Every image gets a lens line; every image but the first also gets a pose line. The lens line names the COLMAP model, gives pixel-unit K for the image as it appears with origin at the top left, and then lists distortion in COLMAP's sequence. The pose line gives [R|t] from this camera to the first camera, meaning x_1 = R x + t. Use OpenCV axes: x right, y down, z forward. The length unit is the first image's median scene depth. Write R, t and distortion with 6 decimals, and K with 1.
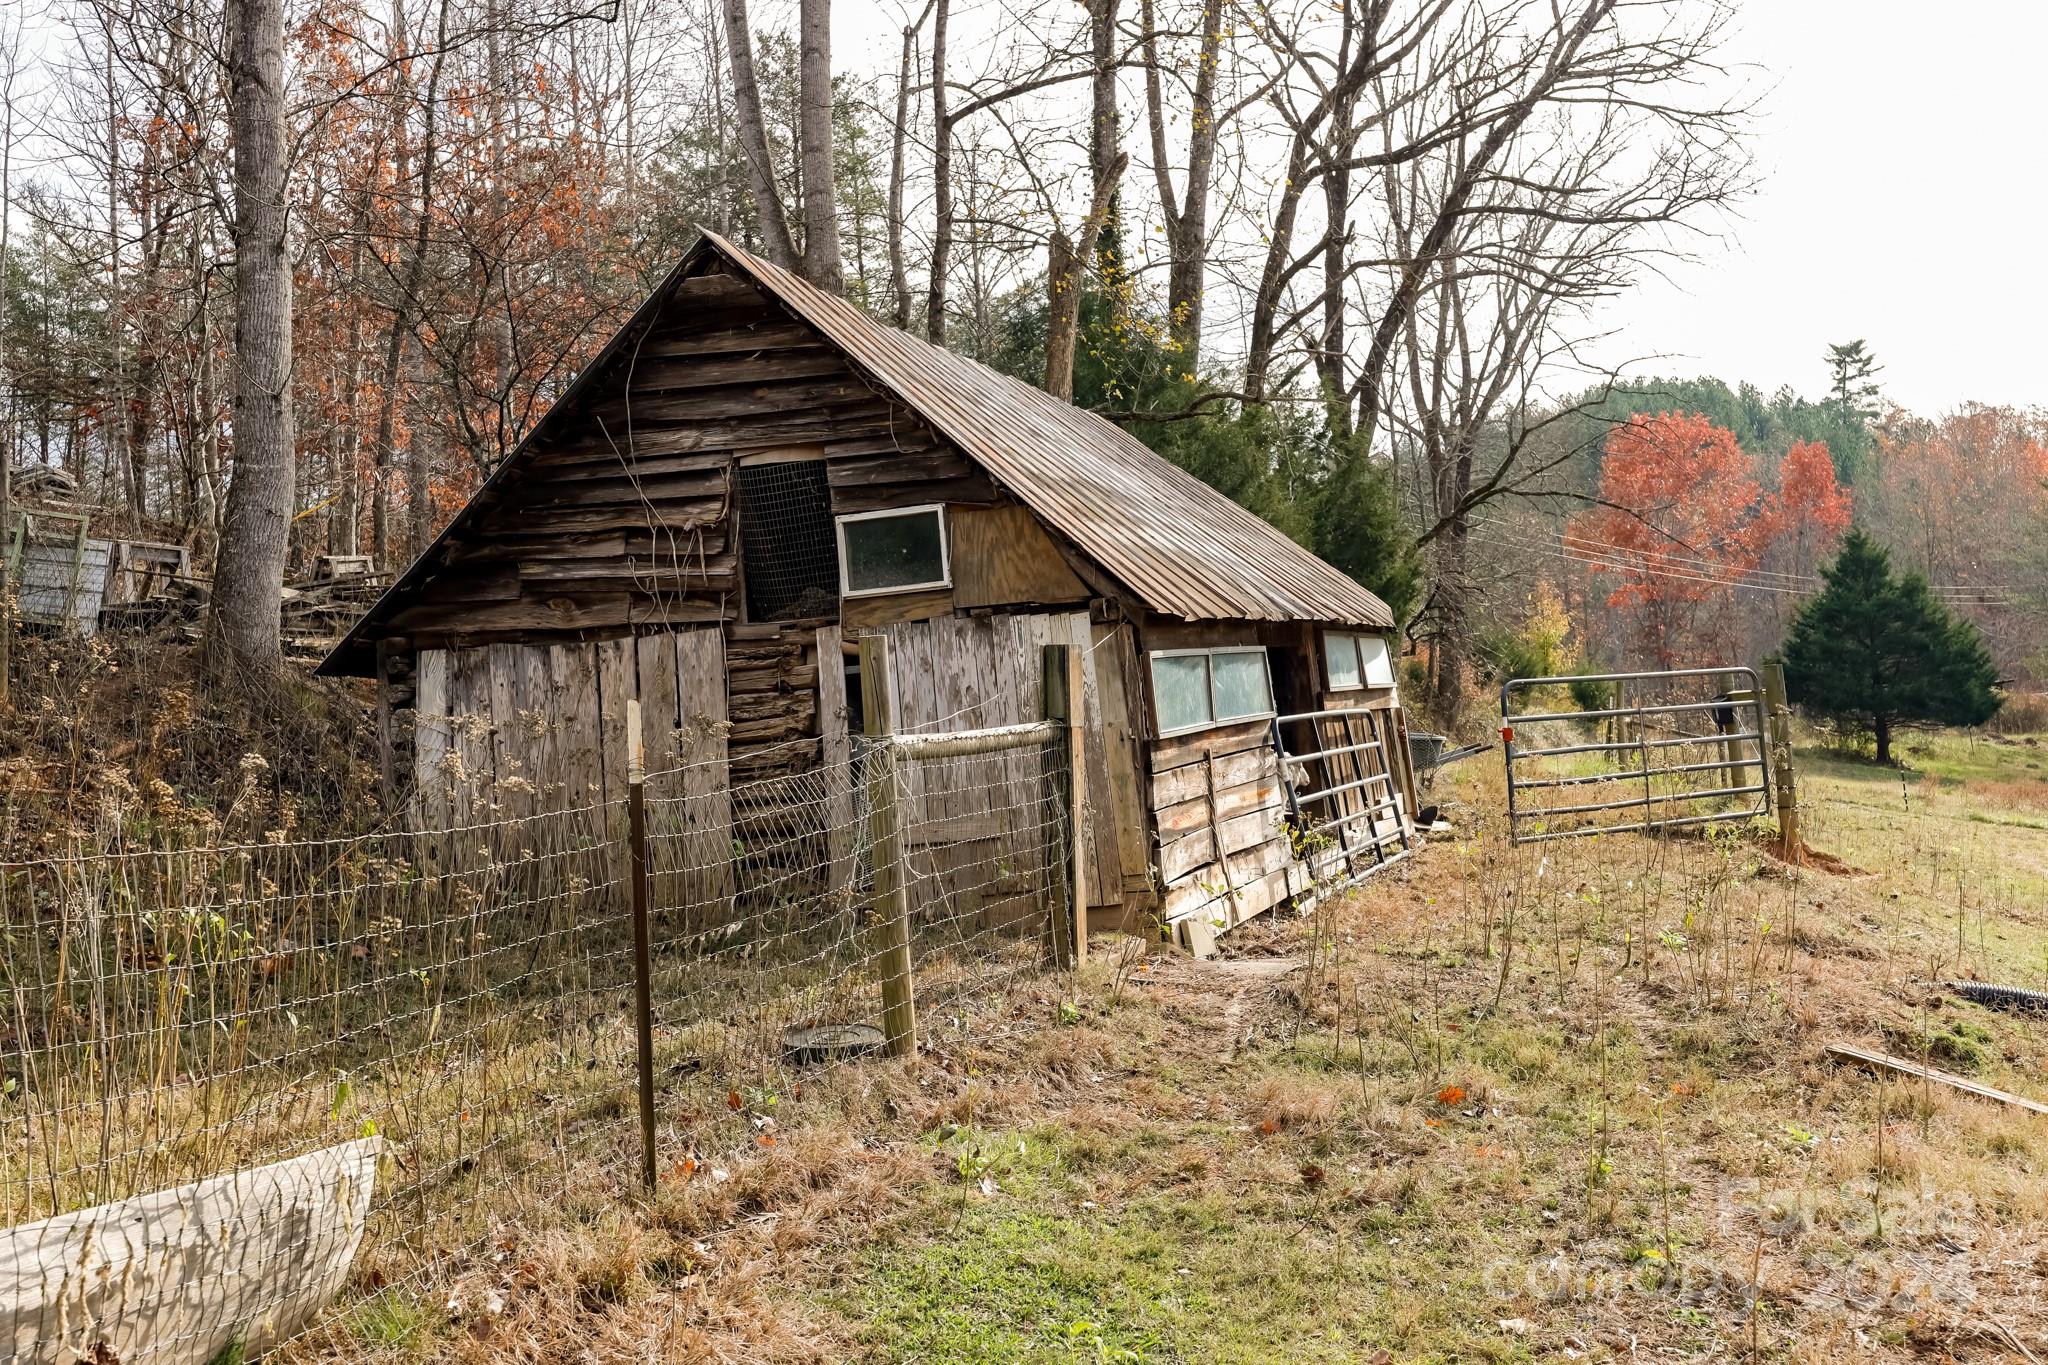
lens RADIAL K [[2026.8, 0, 1024.0], [0, 2026.8, 682.5], [0, 0, 1]] dist [0.004388, 0.002174]
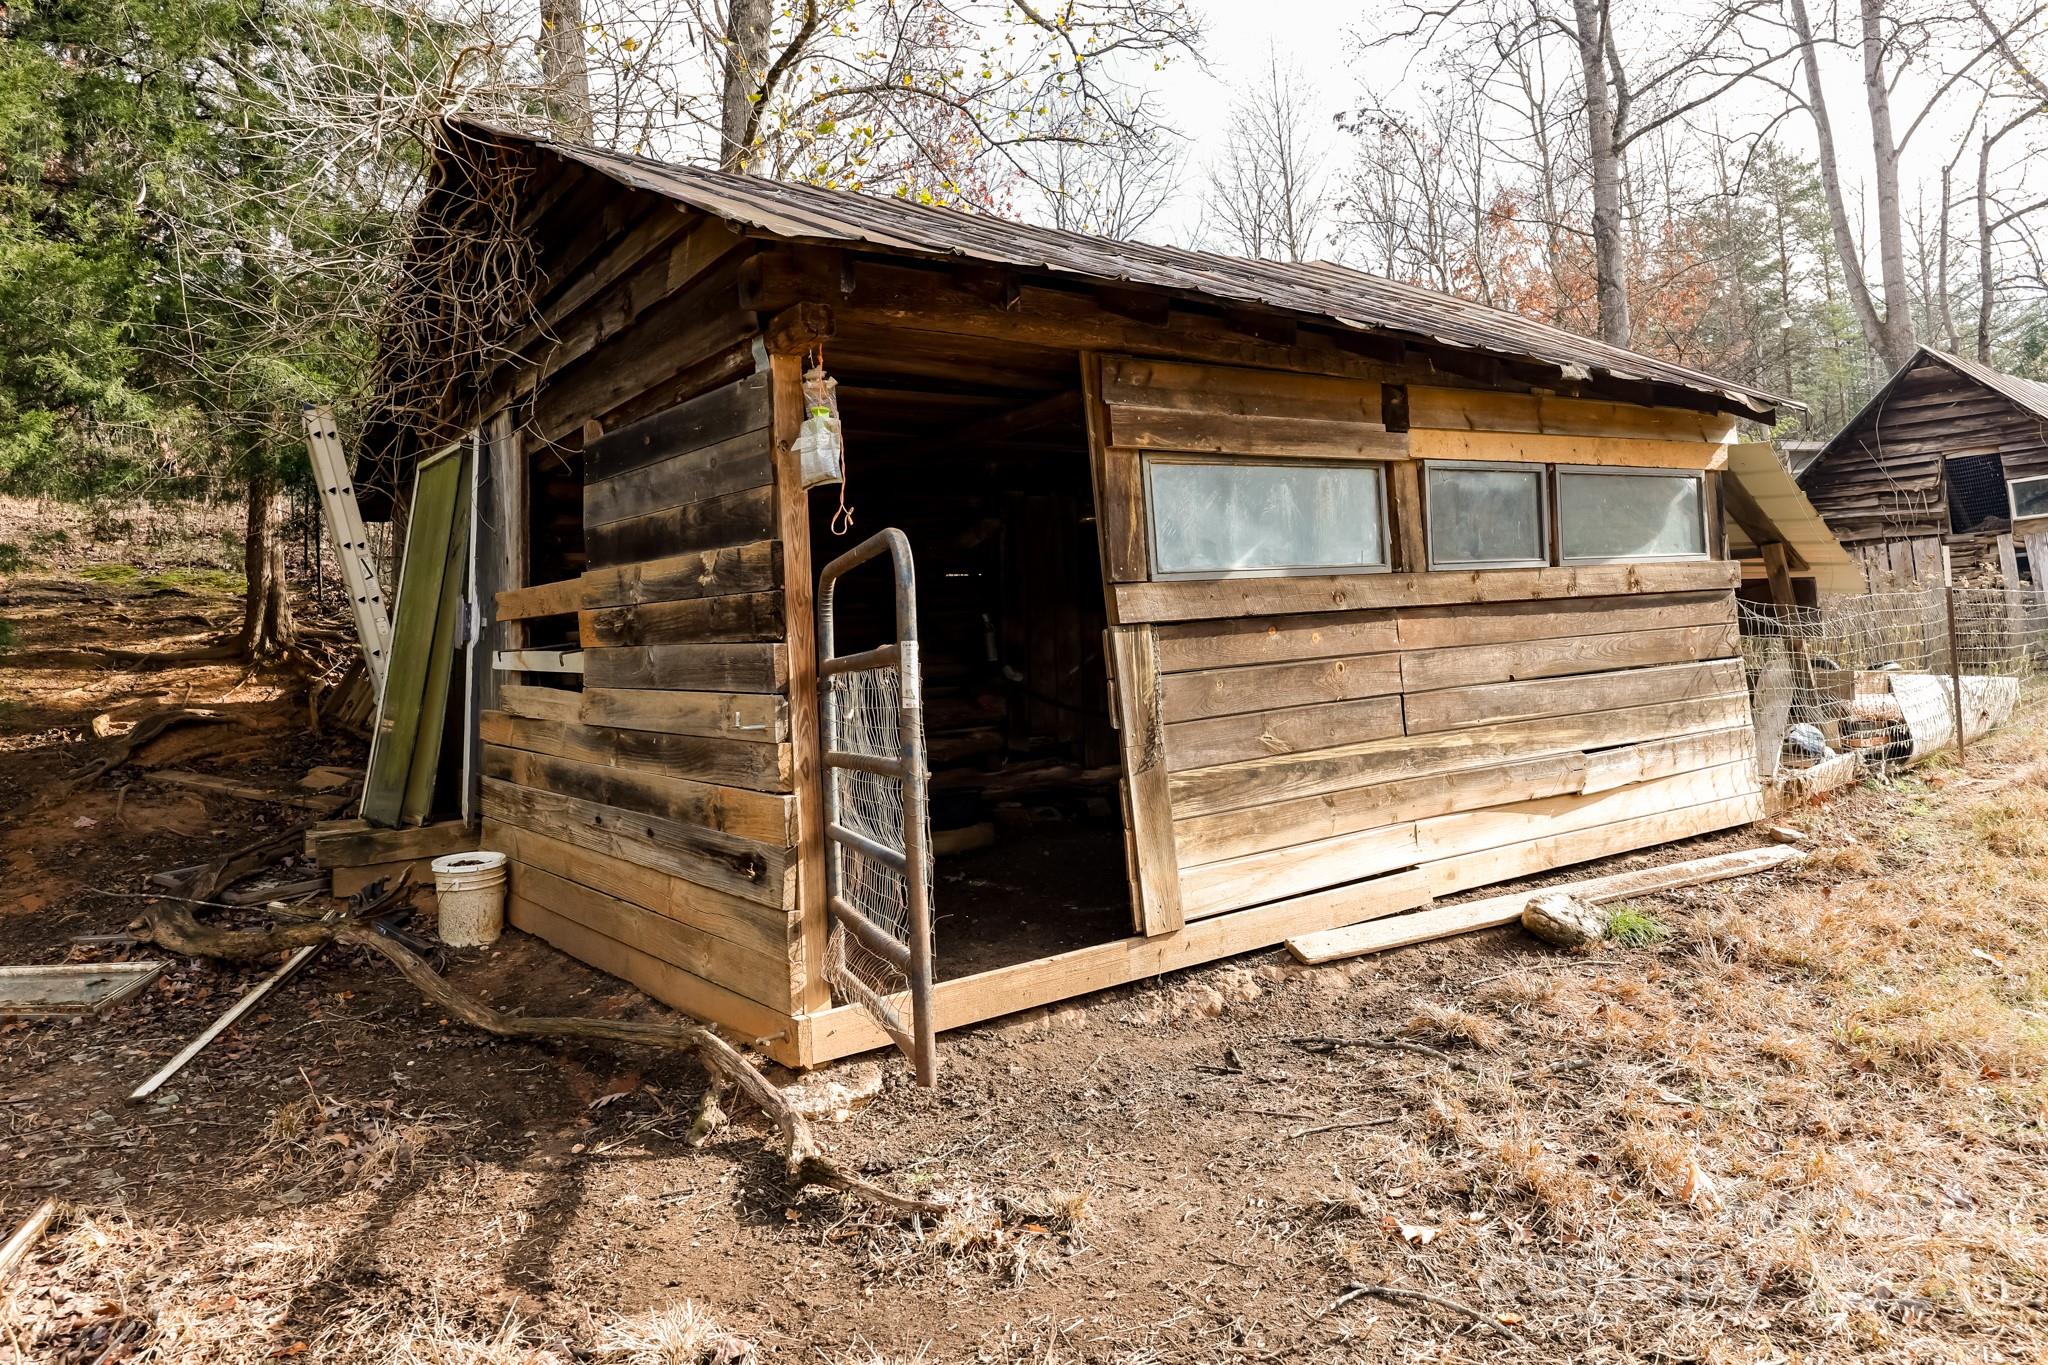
lens RADIAL K [[1334.9, 0, 1025.2], [0, 1334.9, 639.1], [0, 0, 1]] dist [0.008274, -0.002442]
pose [[0.834349, 0.000770, -0.551236, -0.169440], [0.018364, 0.999405, 0.029191, 0.020019], [0.550930, -0.034479, 0.833839, -0.664475]]
